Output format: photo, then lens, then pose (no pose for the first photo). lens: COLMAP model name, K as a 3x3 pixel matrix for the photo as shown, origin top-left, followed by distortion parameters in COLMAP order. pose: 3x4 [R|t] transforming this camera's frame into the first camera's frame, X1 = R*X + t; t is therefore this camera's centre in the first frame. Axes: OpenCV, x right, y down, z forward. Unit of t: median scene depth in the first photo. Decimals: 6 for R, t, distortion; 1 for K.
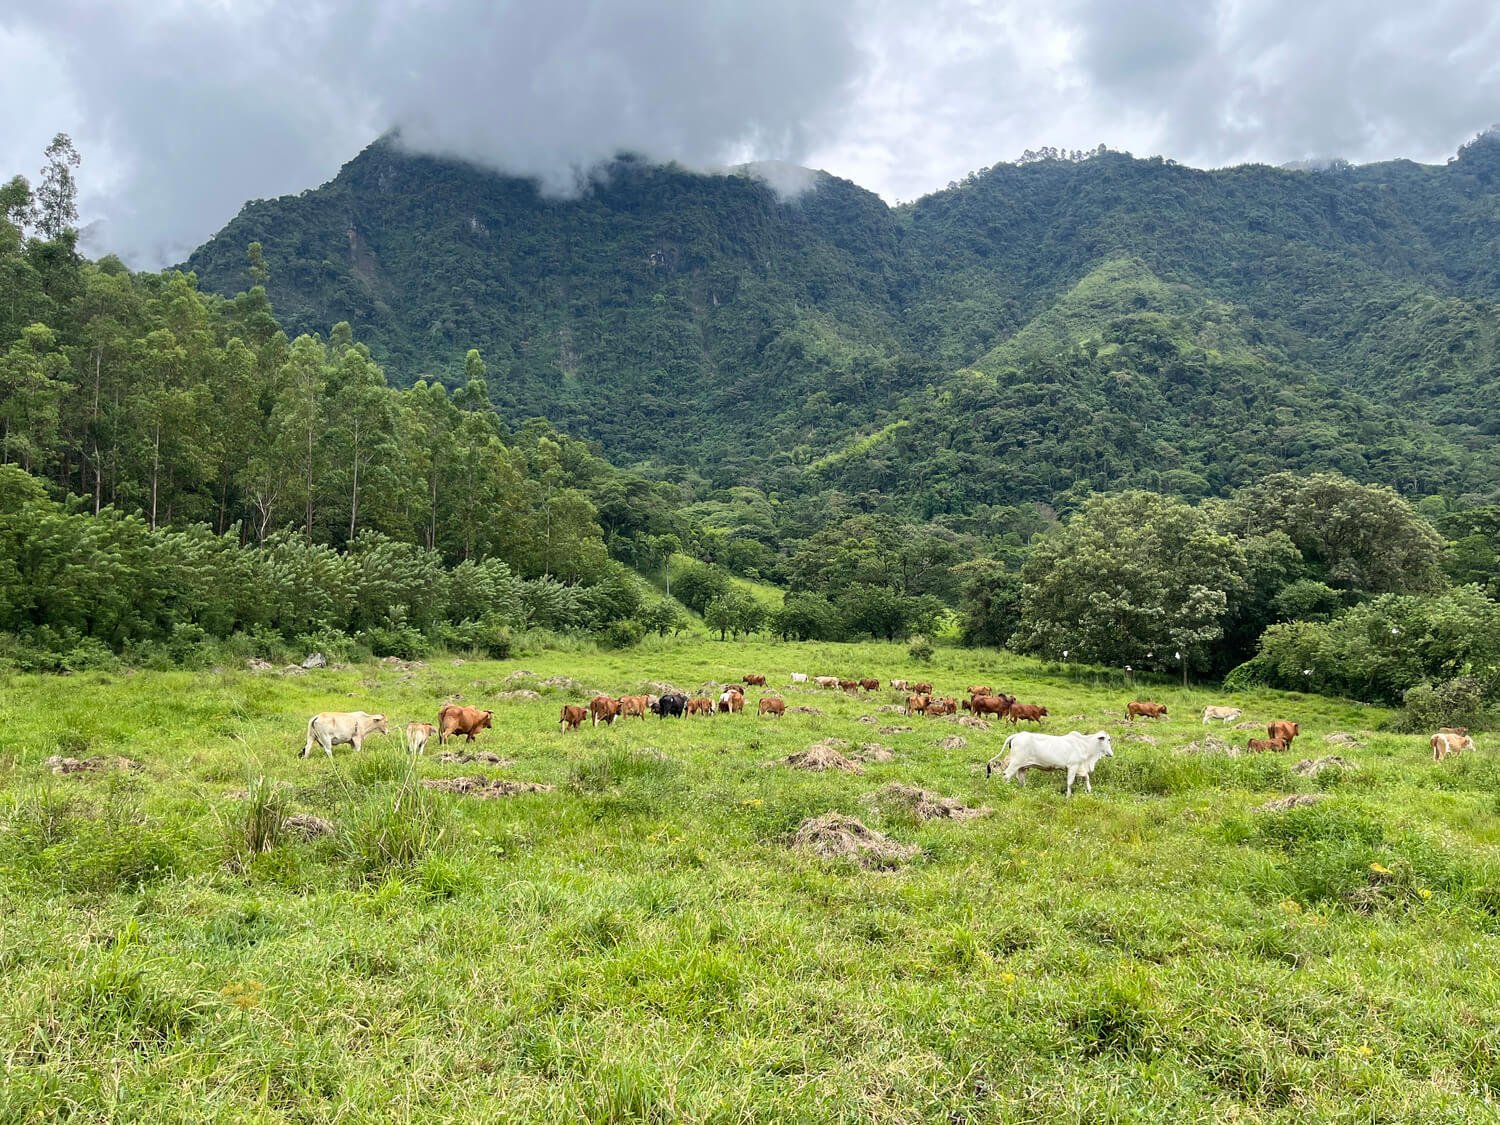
lens RADIAL K [[1137.6, 0, 758.4], [0, 1137.6, 561.1], [0, 0, 1]] dist [0.068398, -0.092244]
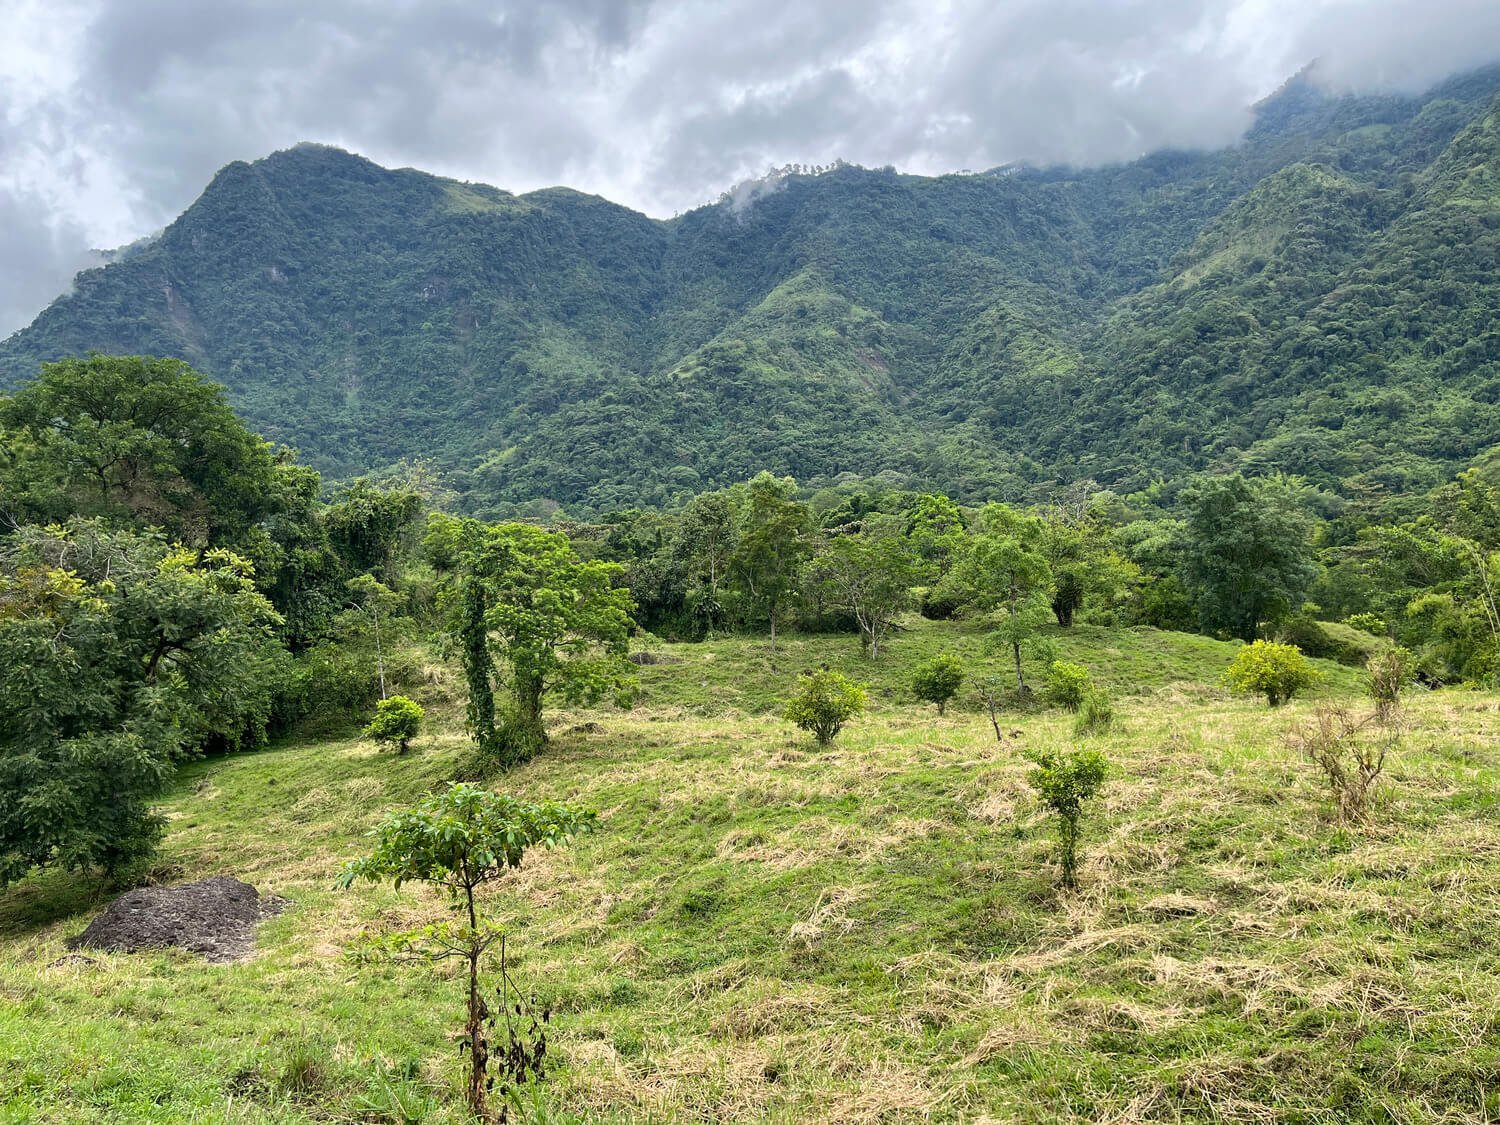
lens RADIAL K [[1137.6, 0, 740.4], [0, 1137.6, 544.1], [0, 0, 1]] dist [0.068398, -0.092244]
pose [[0.998035, -0.059219, 0.020497, 0.330189], [0.058719, 0.997981, 0.024203, -0.007695], [-0.021889, -0.022952, 0.999497, -0.391524]]
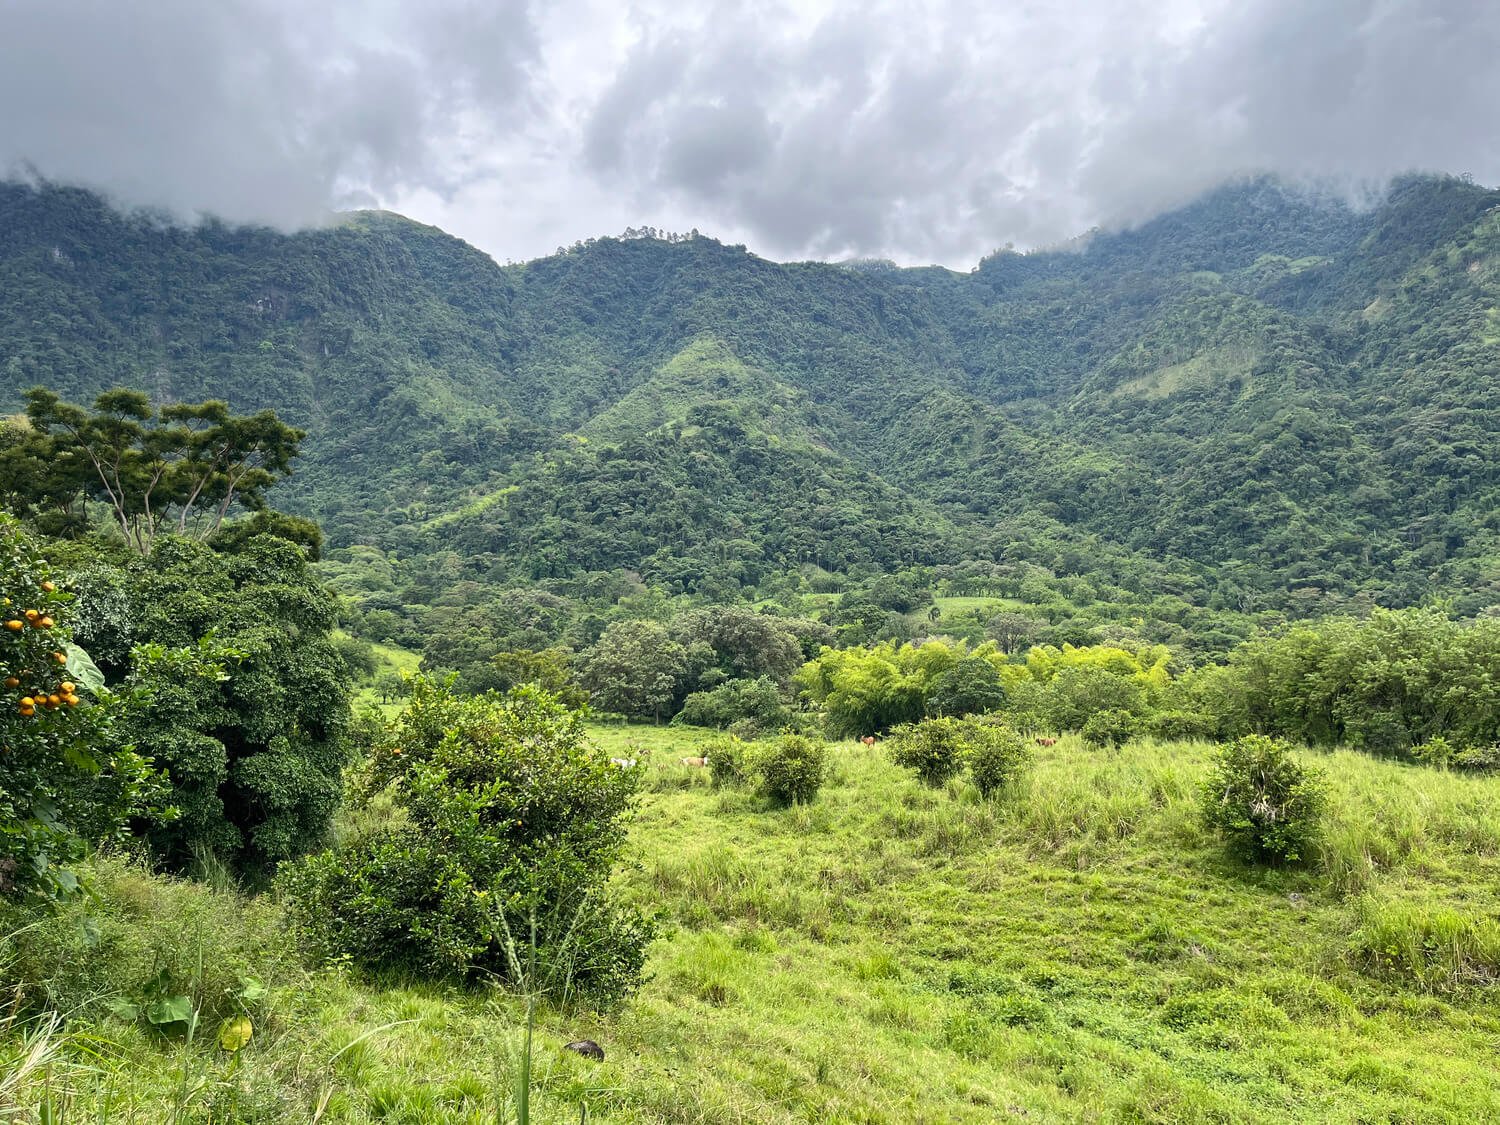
lens RADIAL K [[1137.6, 0, 734.5], [0, 1137.6, 570.7], [0, 0, 1]] dist [0.068398, -0.092244]
pose [[0.950419, 0.007214, 0.310887, -0.013961], [-0.000036, 0.999733, -0.023089, -0.014988], [-0.310971, 0.021933, 0.950166, -0.123189]]
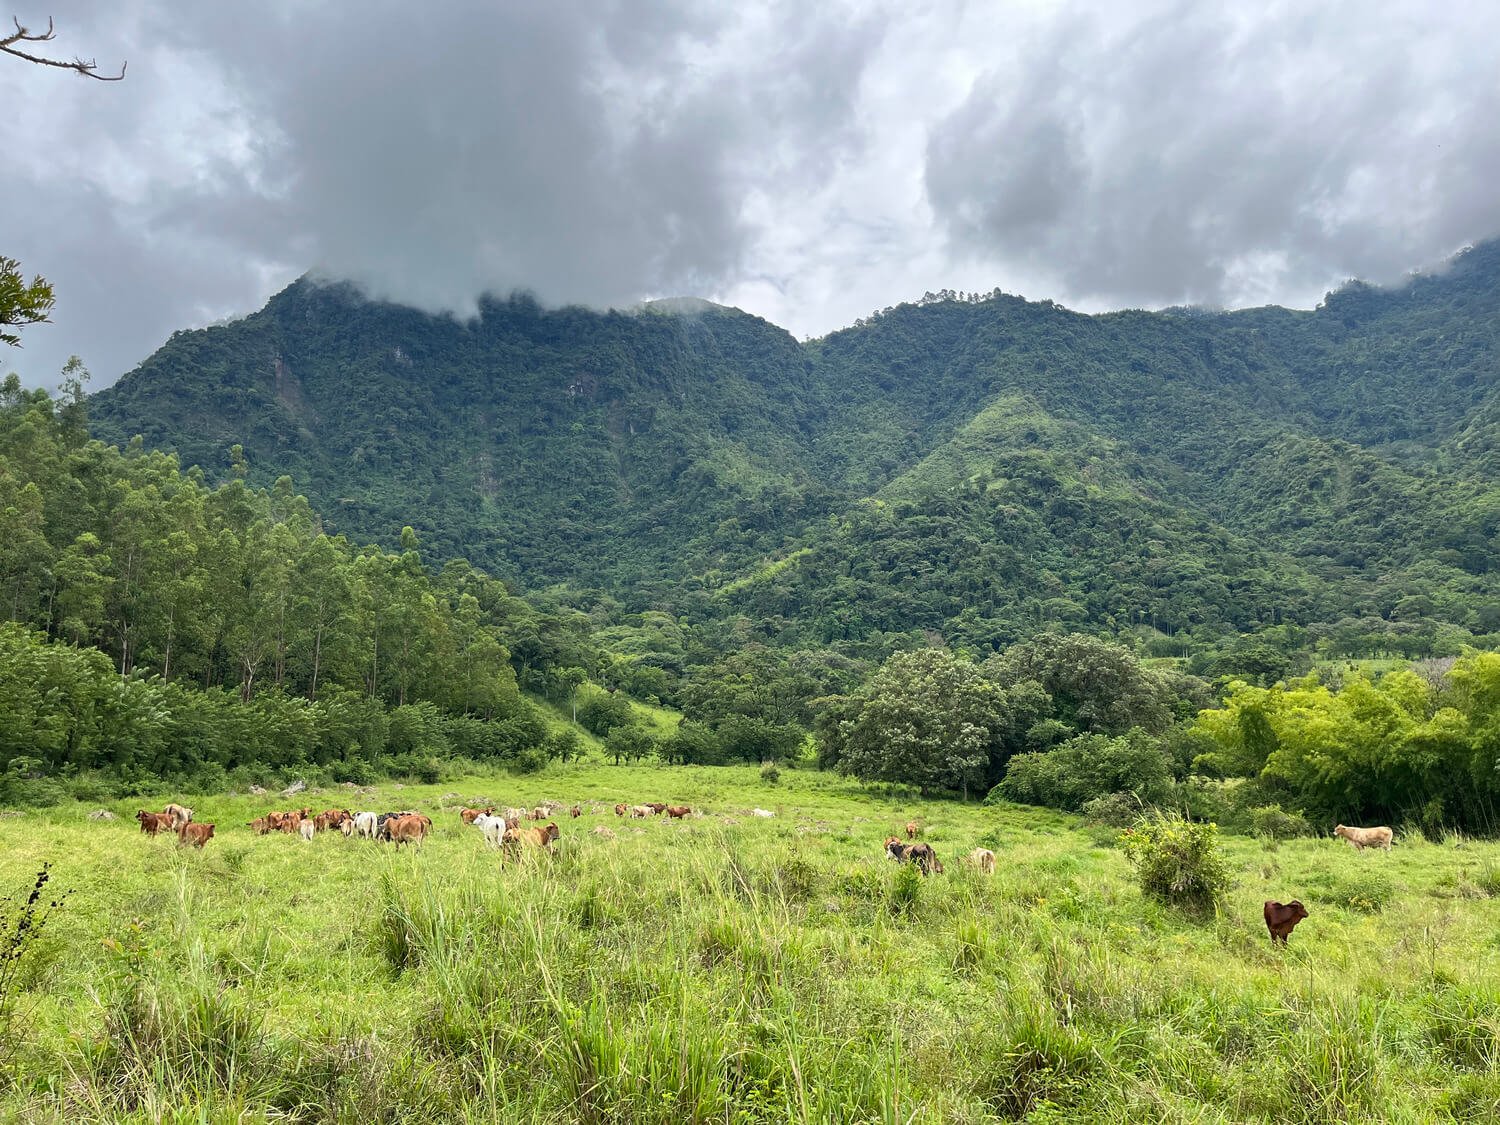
lens RADIAL K [[1137.6, 0, 740.5], [0, 1137.6, 567.0], [0, 0, 1]] dist [0.068398, -0.092244]
pose [[0.998453, 0.004693, 0.055395, 0.006603], [0.000679, 0.995328, -0.096552, -0.004360], [-0.055589, 0.096440, 0.993785, -0.043641]]
